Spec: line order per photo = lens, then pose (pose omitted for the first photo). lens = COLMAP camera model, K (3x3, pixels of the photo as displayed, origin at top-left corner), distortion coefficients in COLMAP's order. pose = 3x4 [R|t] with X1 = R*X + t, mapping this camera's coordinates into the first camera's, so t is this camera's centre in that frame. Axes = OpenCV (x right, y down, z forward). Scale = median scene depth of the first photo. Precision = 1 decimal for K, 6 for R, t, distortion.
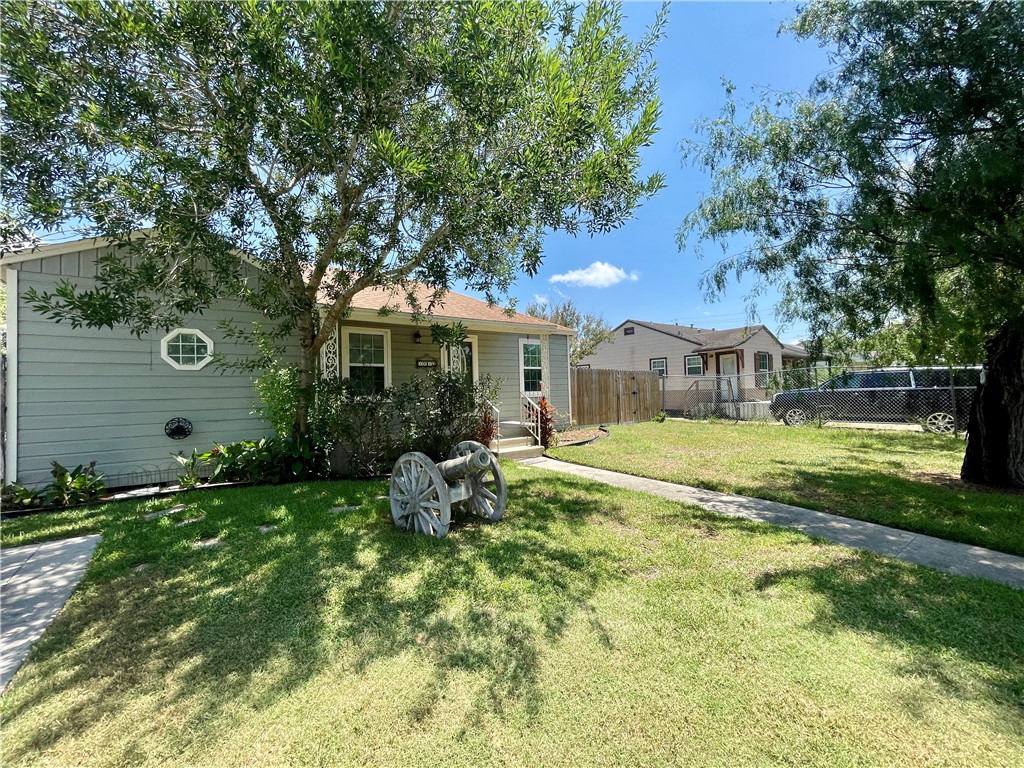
lens RADIAL K [[416.2, 0, 507.5], [0, 416.2, 383.7], [0, 0, 1]] dist [-0.003736, 0.000445]
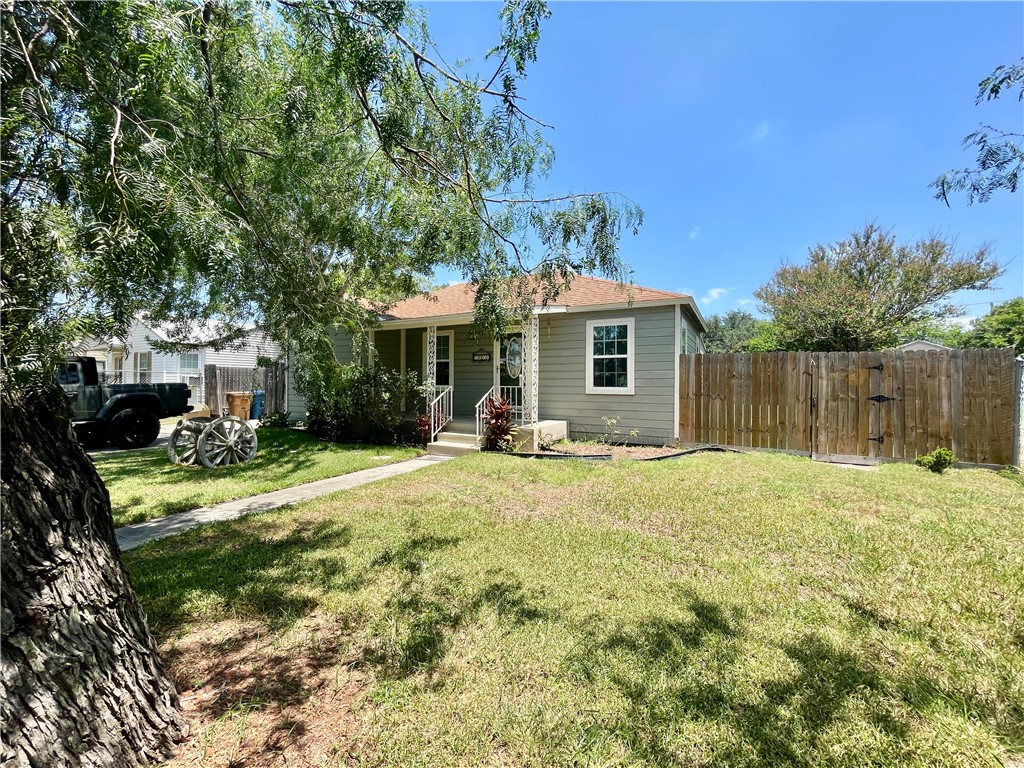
lens RADIAL K [[416.2, 0, 507.3], [0, 416.2, 381.2], [0, 0, 1]] dist [-0.003736, 0.000445]
pose [[0.430370, 0.018259, -0.902468, 0.680770], [-0.002217, 0.999814, 0.019172, -0.006669], [0.902650, -0.006250, 0.430330, 0.508184]]
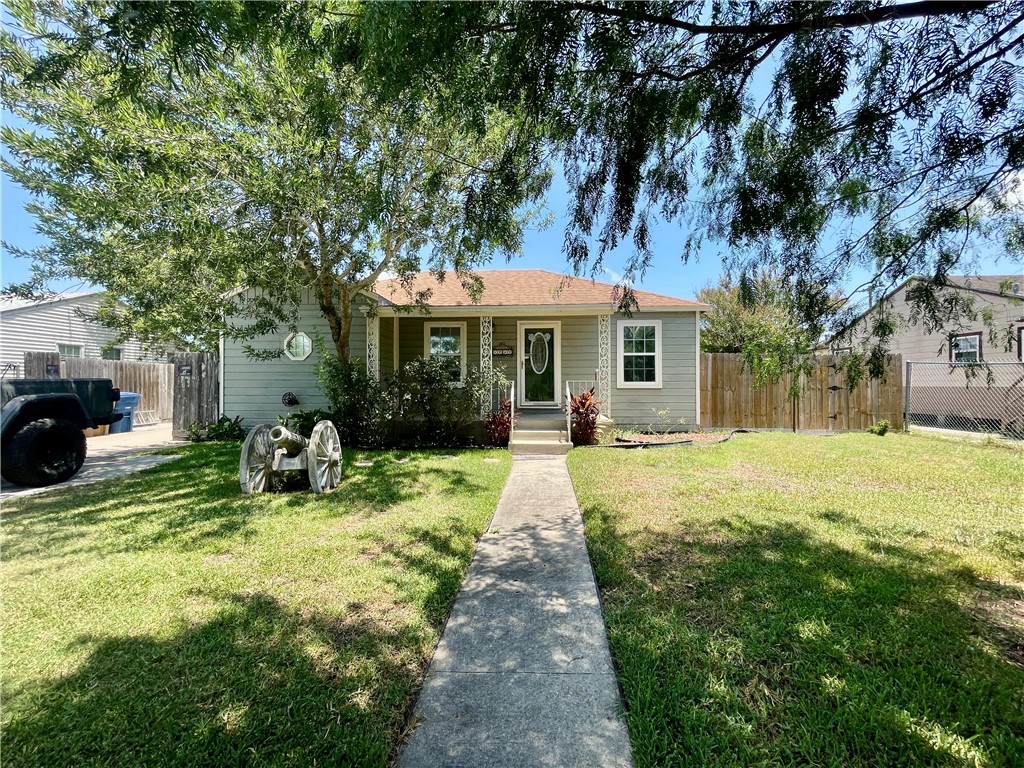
lens RADIAL K [[416.2, 0, 507.4], [0, 416.2, 383.8], [0, 0, 1]] dist [-0.003736, 0.000445]
pose [[0.775419, 0.019855, -0.631134, 0.394290], [-0.006831, 0.999711, 0.023057, 0.004947], [0.631410, -0.013568, 0.775331, 0.180913]]
